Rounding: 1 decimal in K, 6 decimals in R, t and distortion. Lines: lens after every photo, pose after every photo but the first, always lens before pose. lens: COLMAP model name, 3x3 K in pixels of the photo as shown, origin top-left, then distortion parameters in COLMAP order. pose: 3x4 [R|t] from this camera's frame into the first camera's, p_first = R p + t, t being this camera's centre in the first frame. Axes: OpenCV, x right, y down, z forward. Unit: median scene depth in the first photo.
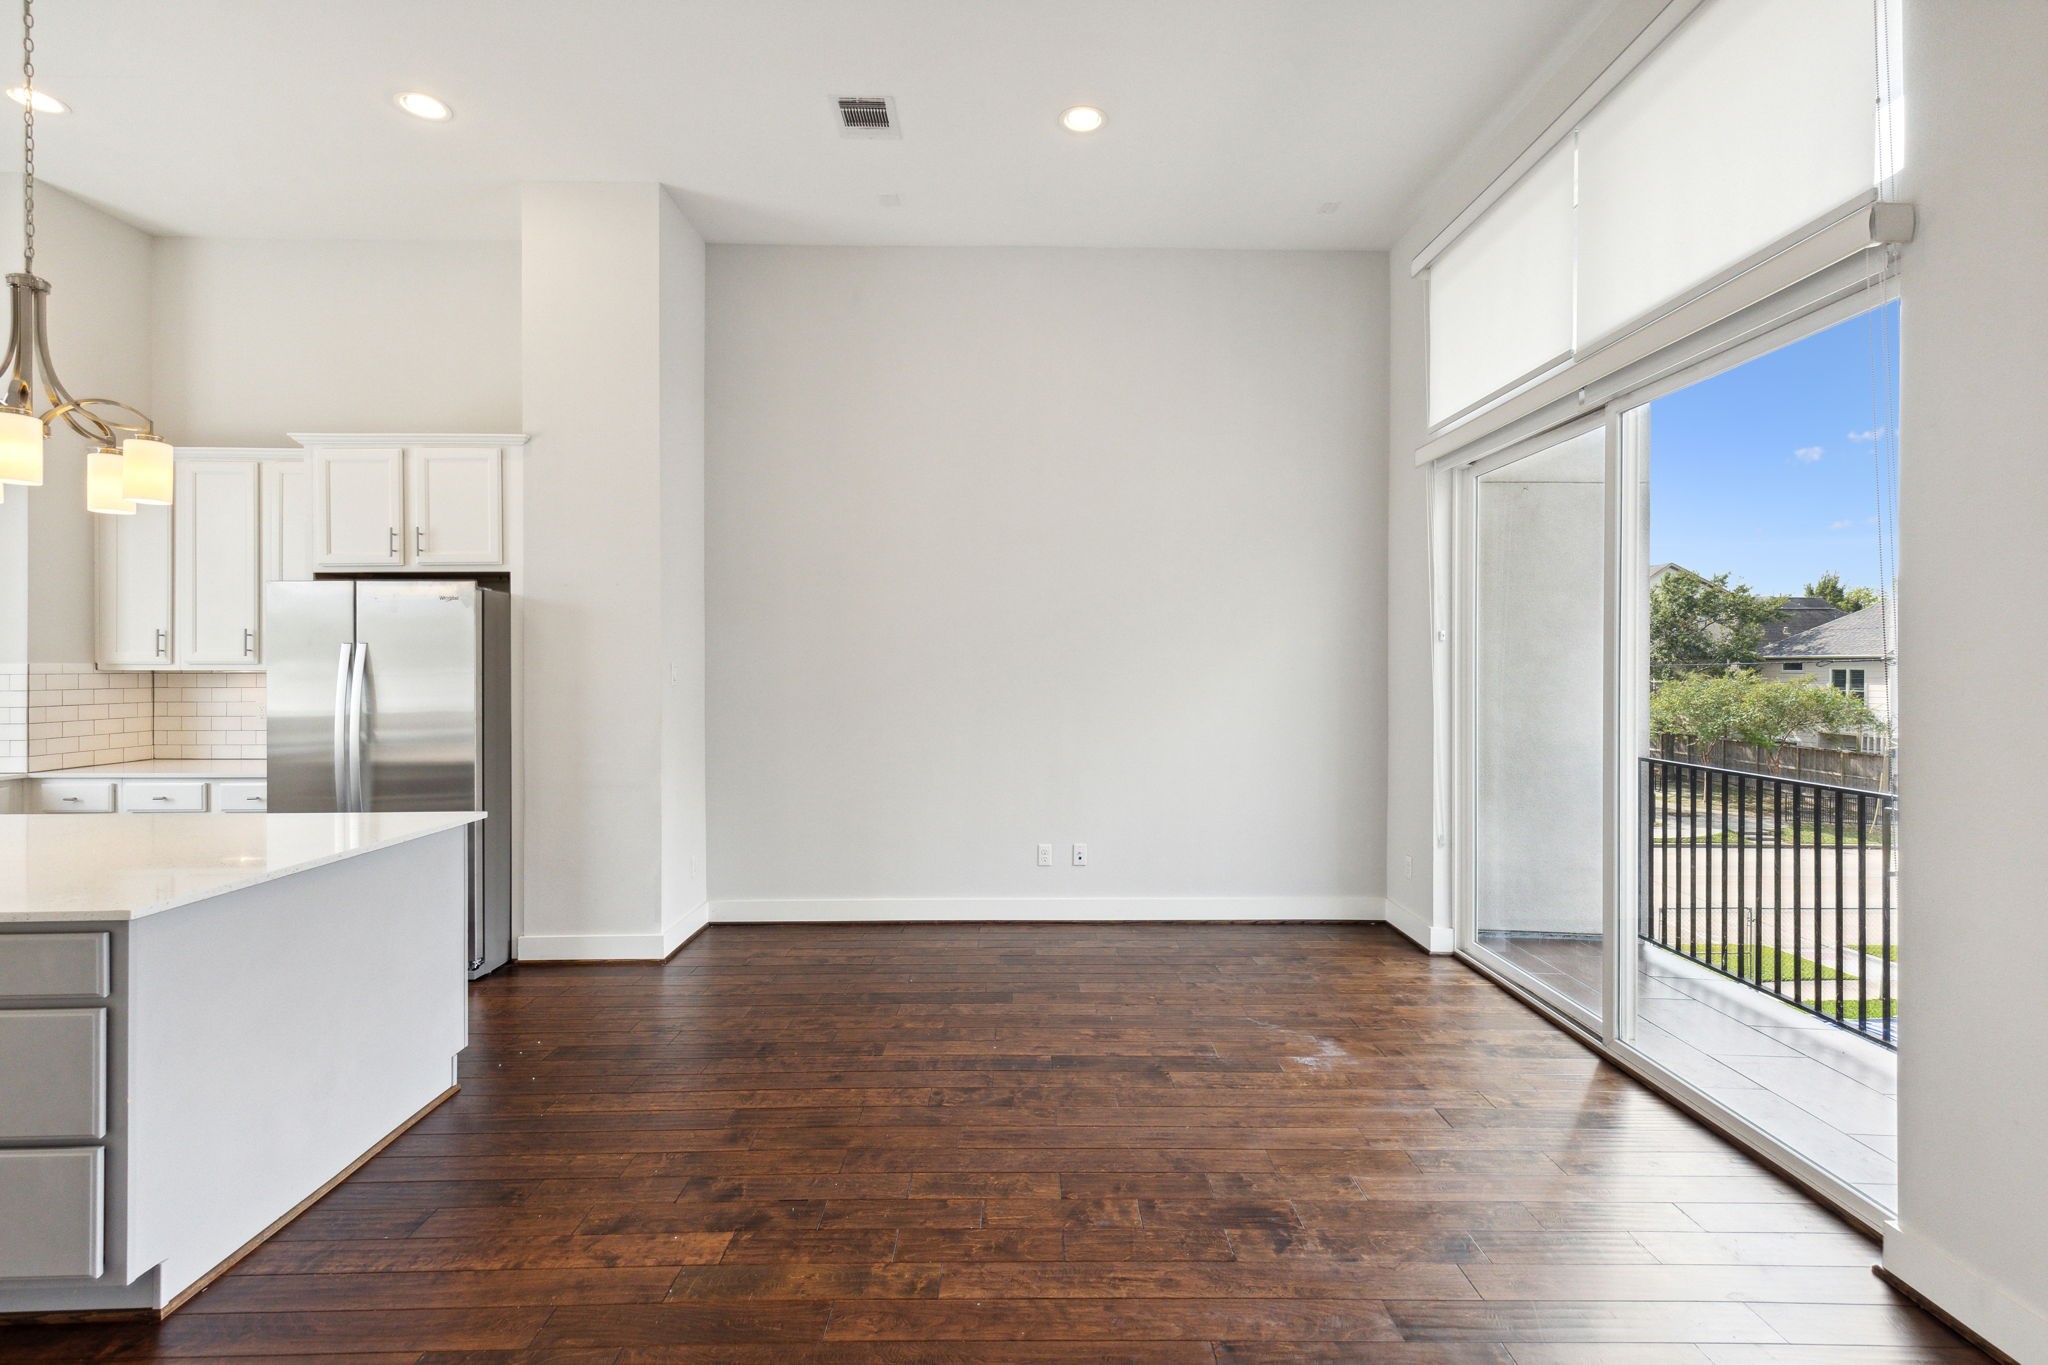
lens RADIAL K [[936.2, 0, 1037.0], [0, 936.2, 667.4], [0, 0, 1]] dist [0.005442, -0.000196]
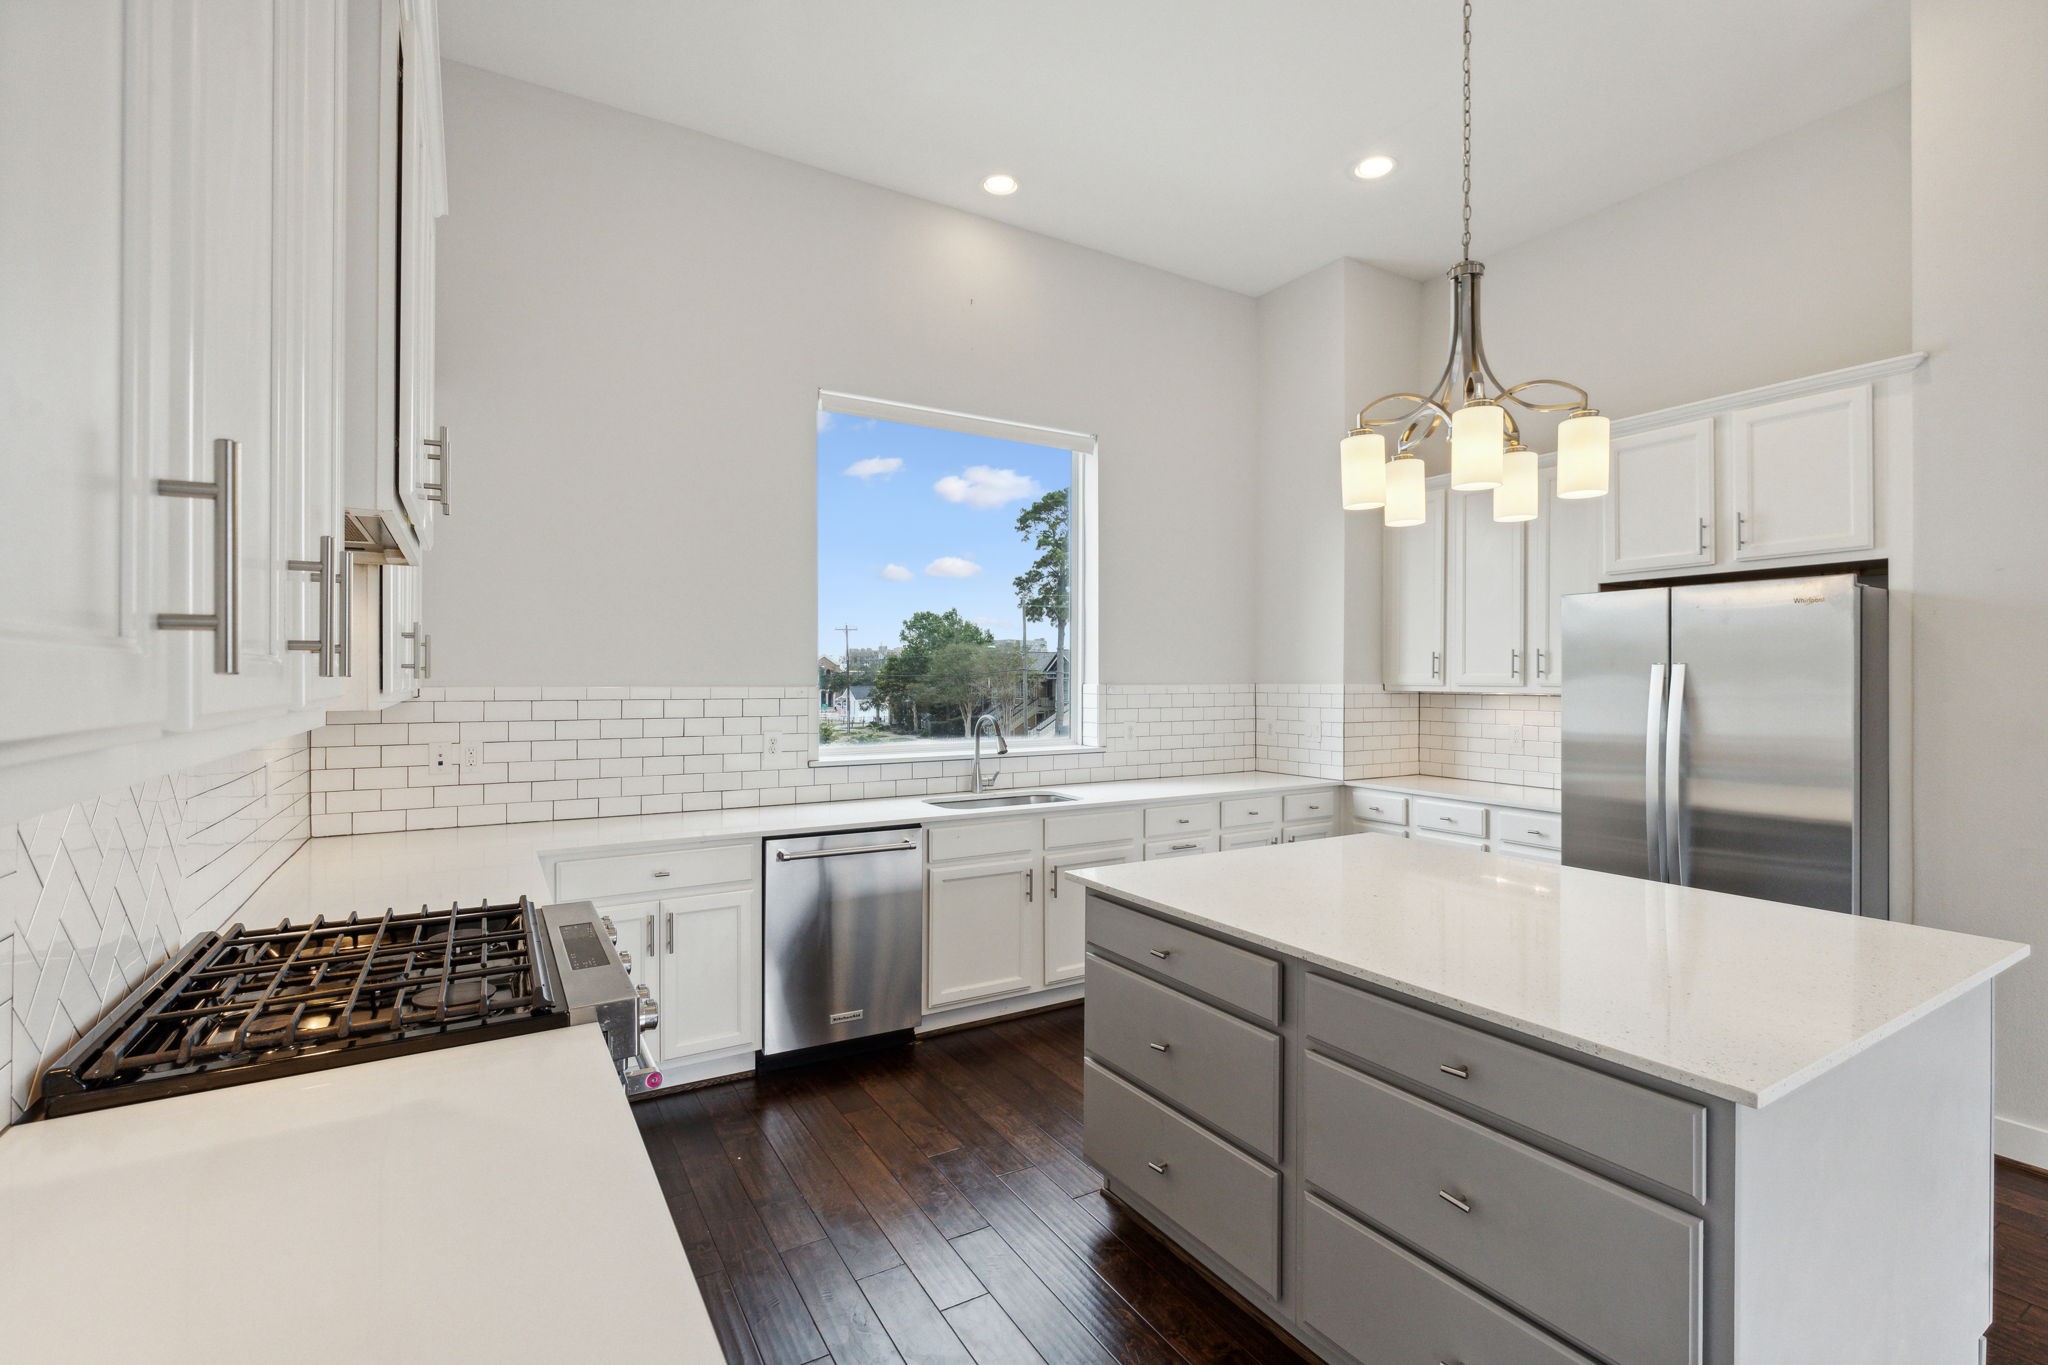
lens RADIAL K [[920.9, 0, 1037.7], [0, 920.9, 676.4], [0, 0, 1]] dist [-0.000262, -0.000574]
pose [[0.505200, 0.000597, -0.863002, -0.301850], [-0.006399, 0.999975, -0.003054, -0.008472], [0.862979, 0.007066, 0.505191, 0.118722]]
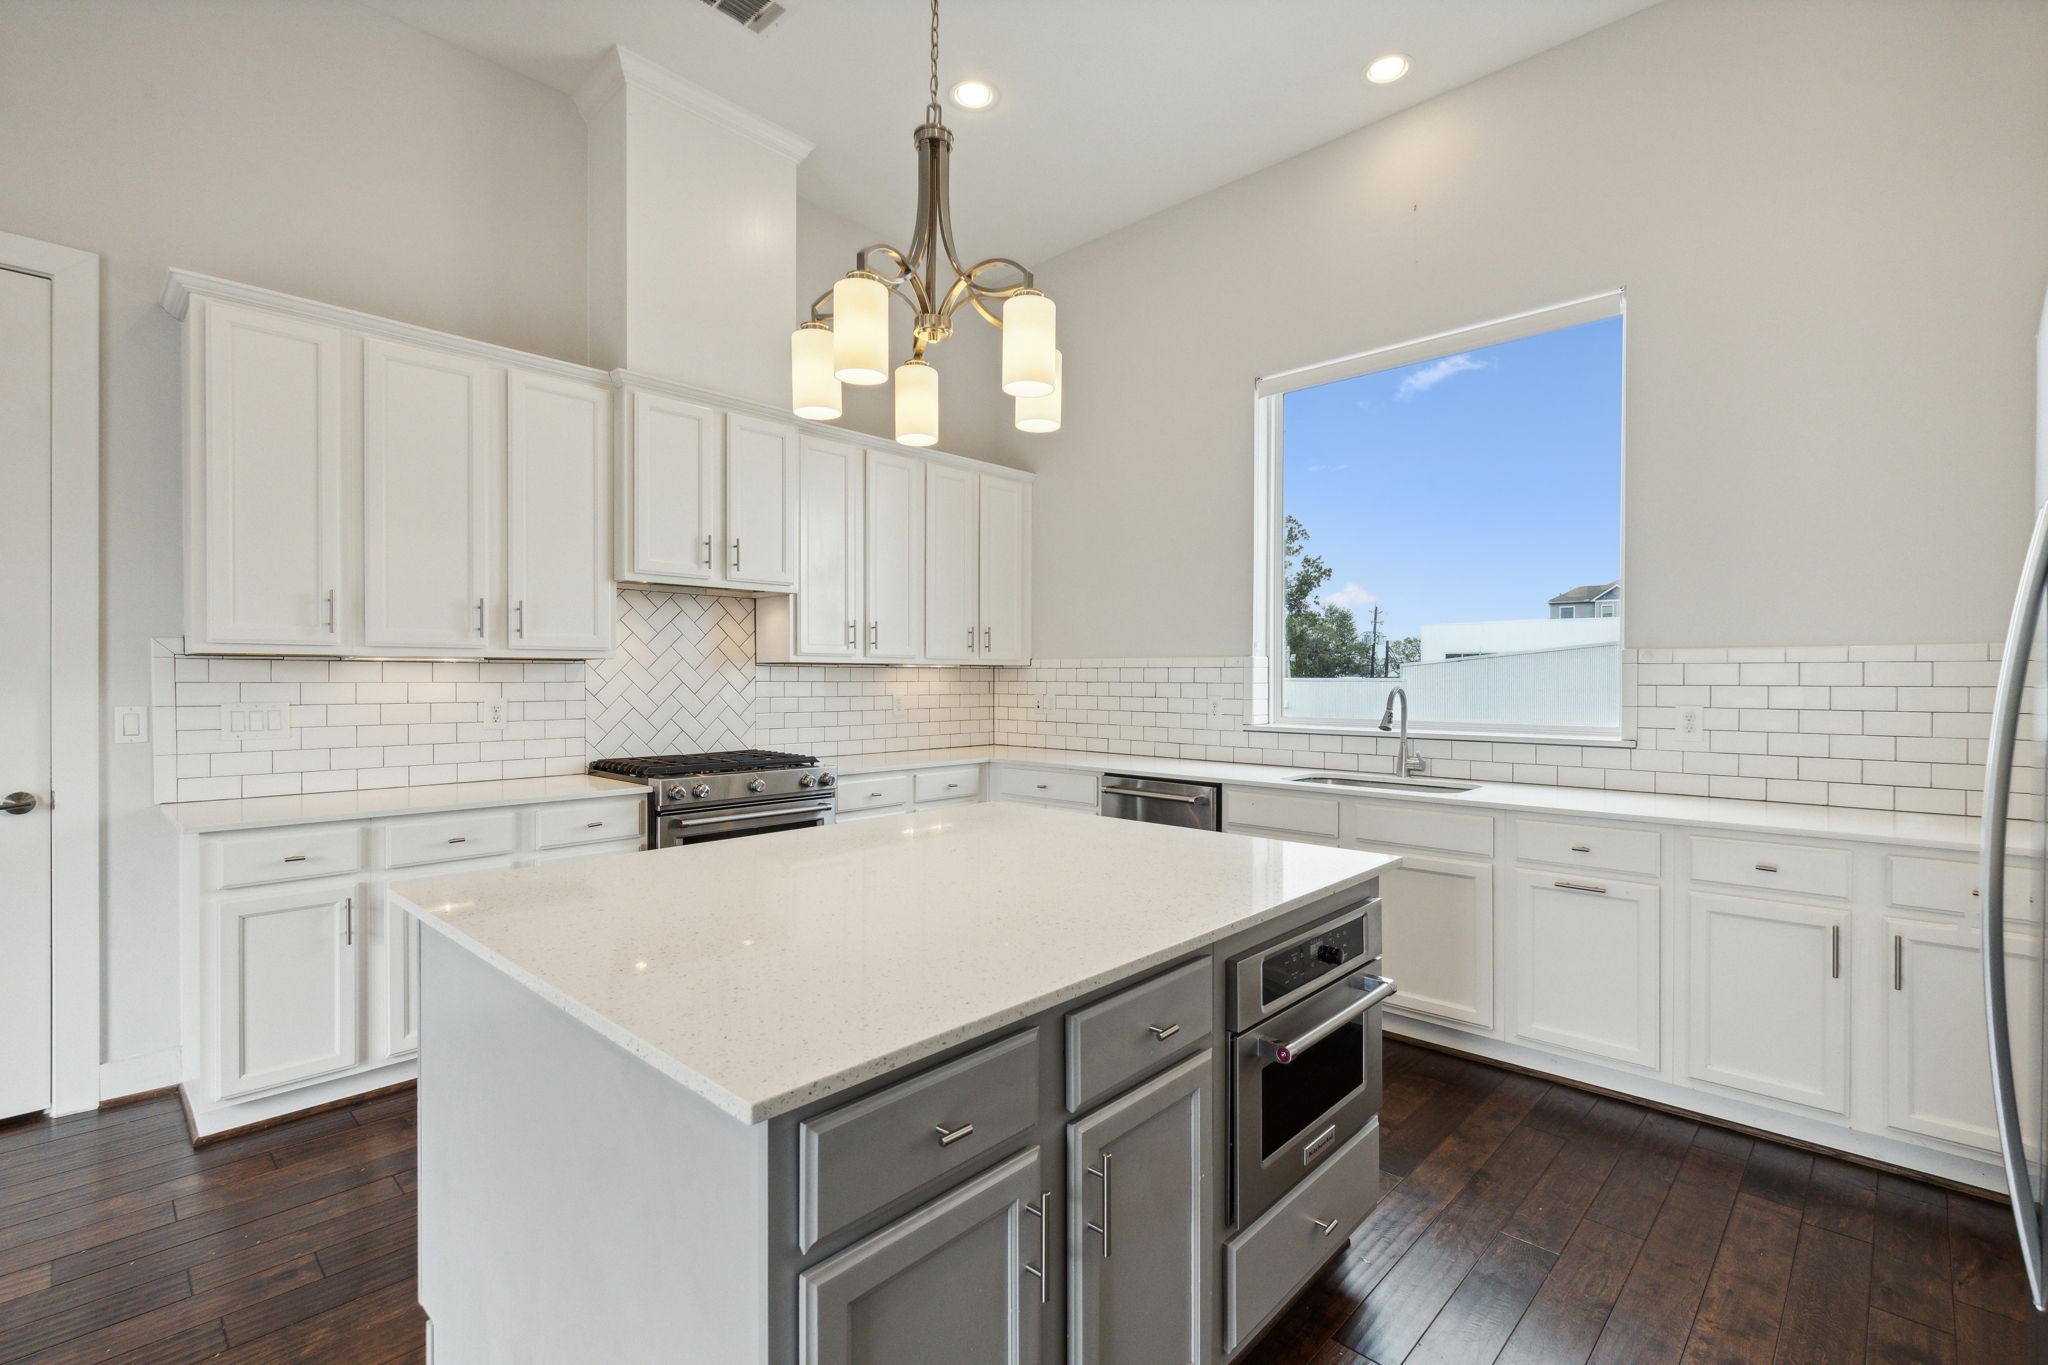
lens RADIAL K [[912.1, 0, 1035.5], [0, 912.1, 686.5], [0, 0, 1]] dist [0.003666, 0.000001]
pose [[-0.698272, 0.006630, -0.715802, -0.341353], [-0.005141, 0.999885, 0.014276, 0.020455], [0.715814, 0.013648, -0.698157, 0.931957]]
